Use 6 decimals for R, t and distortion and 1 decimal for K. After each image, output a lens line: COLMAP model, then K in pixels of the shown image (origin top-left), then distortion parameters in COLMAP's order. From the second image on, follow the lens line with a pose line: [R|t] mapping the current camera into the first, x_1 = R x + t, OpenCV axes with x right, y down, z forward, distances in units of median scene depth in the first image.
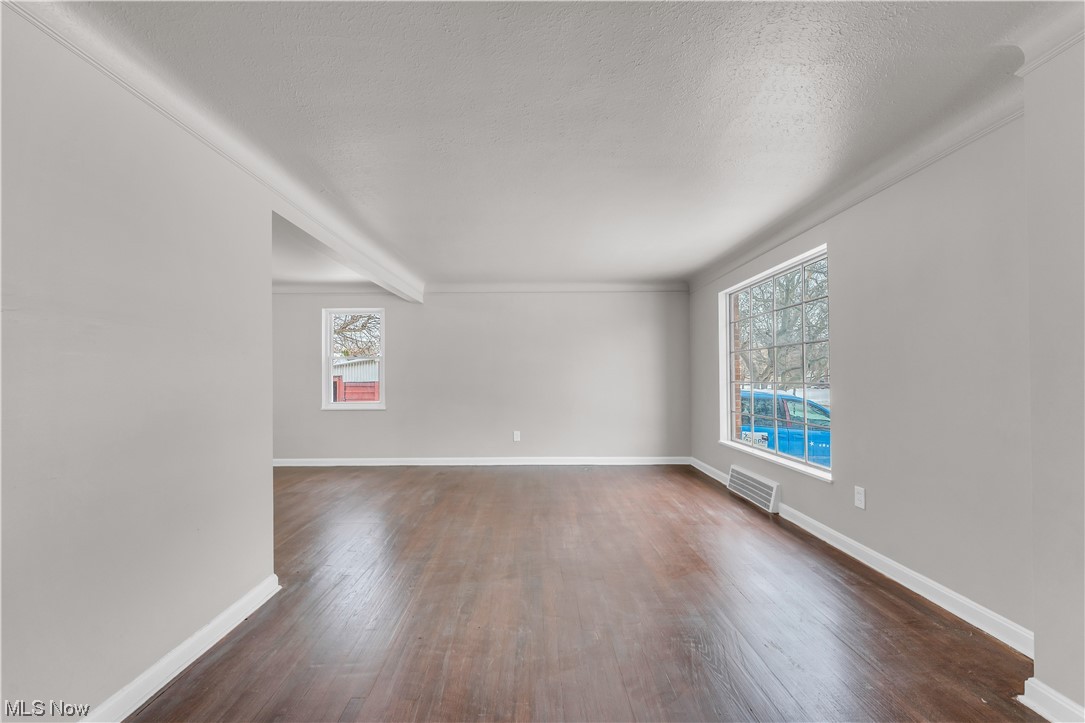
lens RADIAL K [[435.2, 0, 539.3], [0, 435.2, 363.0], [0, 0, 1]] dist [0.005615, -0.002211]
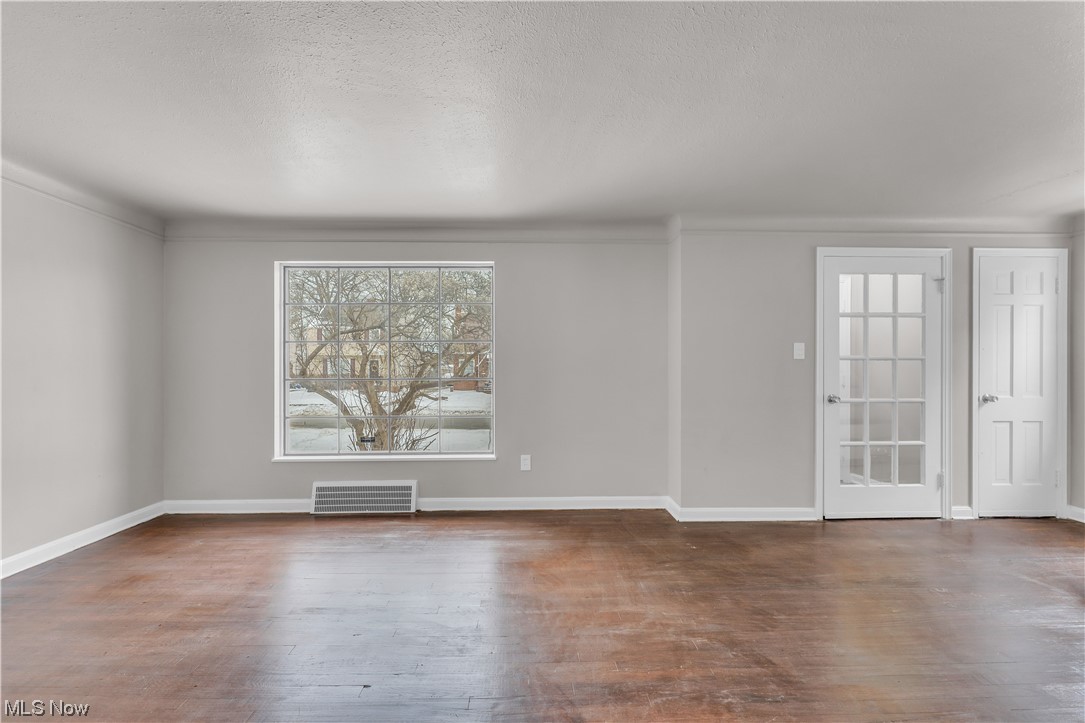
lens RADIAL K [[435.2, 0, 534.3], [0, 435.2, 369.0], [0, 0, 1]] dist [0.005615, -0.002211]
pose [[-0.010994, 0.006027, 0.999921, -0.457725], [-0.029327, 0.999550, -0.006347, 0.022264], [-0.999509, -0.029394, -0.010813, 0.766237]]
